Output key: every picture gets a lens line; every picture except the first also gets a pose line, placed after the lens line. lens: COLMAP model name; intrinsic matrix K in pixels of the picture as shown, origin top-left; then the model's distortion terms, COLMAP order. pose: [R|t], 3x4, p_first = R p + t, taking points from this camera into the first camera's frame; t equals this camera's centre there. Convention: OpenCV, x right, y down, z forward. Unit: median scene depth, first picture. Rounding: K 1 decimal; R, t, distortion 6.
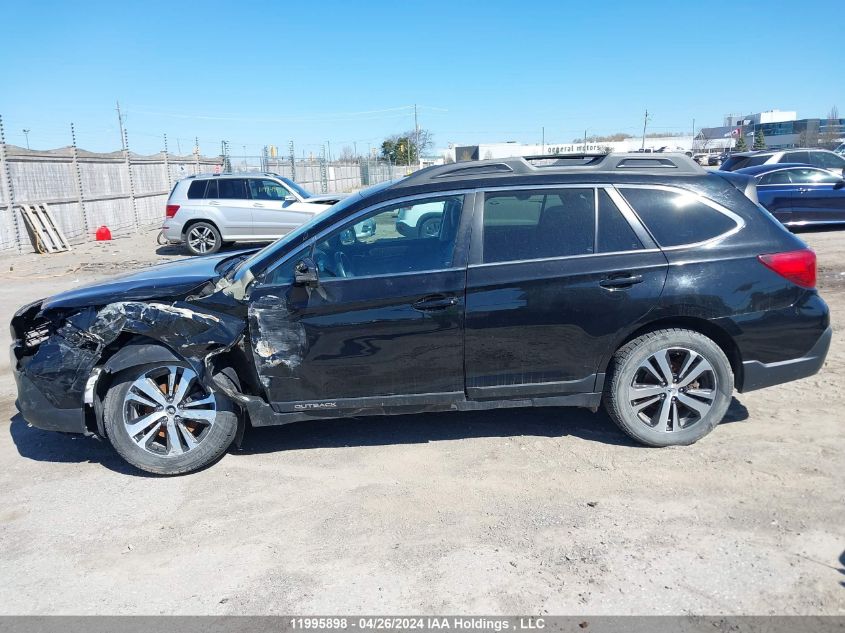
lens RADIAL K [[662.7, 0, 421.5], [0, 662.7, 315.9], [0, 0, 1]] dist [0.010531, 0.002109]
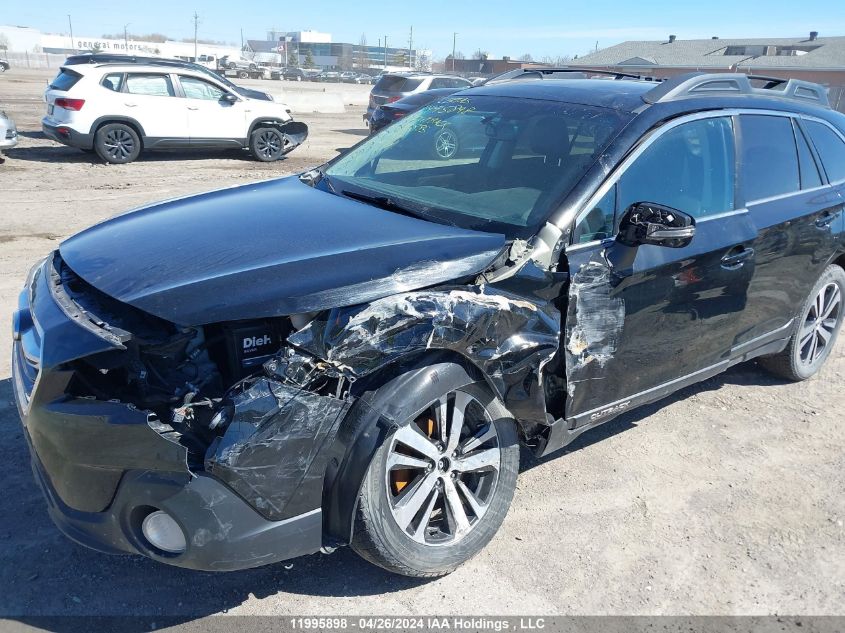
lens RADIAL K [[662.7, 0, 422.7], [0, 662.7, 317.6], [0, 0, 1]] dist [0.010531, 0.002109]
pose [[0.806467, -0.121251, 0.578713, -0.735031], [0.044952, 0.988489, 0.144463, -0.077011], [-0.589567, -0.090491, 0.802634, 0.556976]]
